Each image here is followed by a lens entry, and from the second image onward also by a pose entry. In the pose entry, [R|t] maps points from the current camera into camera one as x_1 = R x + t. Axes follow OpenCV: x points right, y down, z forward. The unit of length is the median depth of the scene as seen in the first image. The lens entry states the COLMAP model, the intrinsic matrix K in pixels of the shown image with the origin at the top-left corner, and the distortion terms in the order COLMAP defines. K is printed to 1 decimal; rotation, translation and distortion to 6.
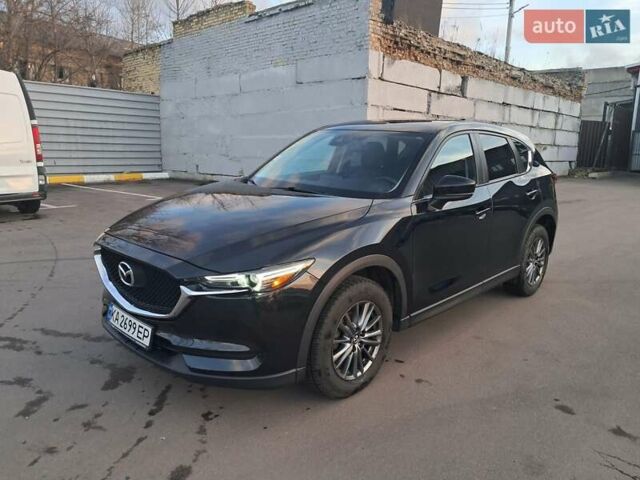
lens RADIAL K [[498.0, 0, 342.8], [0, 498.0, 229.4], [0, 0, 1]] dist [0.017644, -0.010609]
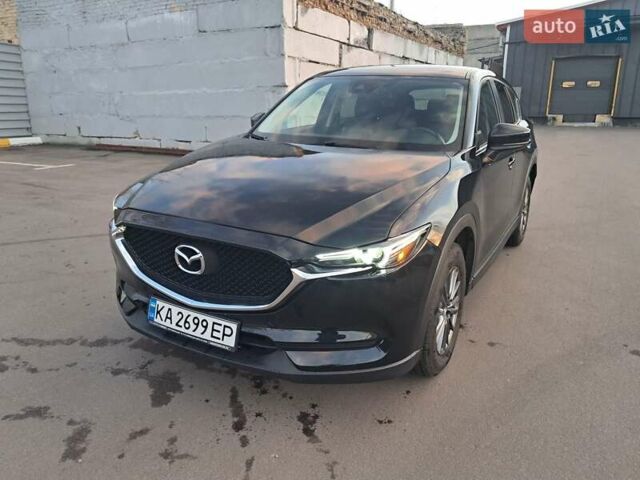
lens RADIAL K [[498.0, 0, 342.9], [0, 498.0, 228.8], [0, 0, 1]] dist [0.017644, -0.010609]
pose [[0.970342, -0.073478, 0.230298, -0.076947], [0.054809, 0.994748, 0.086447, -0.002619], [-0.235440, -0.071261, 0.969273, 0.039549]]
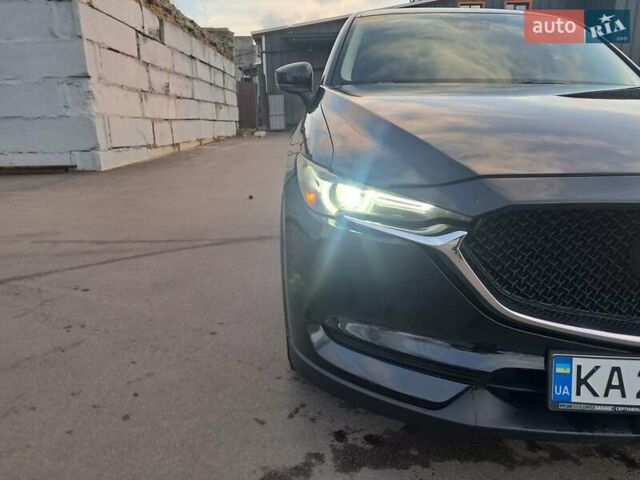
lens RADIAL K [[498.0, 0, 340.1], [0, 498.0, 232.1], [0, 0, 1]] dist [0.017644, -0.010609]
pose [[0.741708, -0.181206, 0.645782, -0.180992], [0.139653, 0.983435, 0.115554, -0.002567], [-0.656024, 0.004478, 0.754727, 0.182746]]
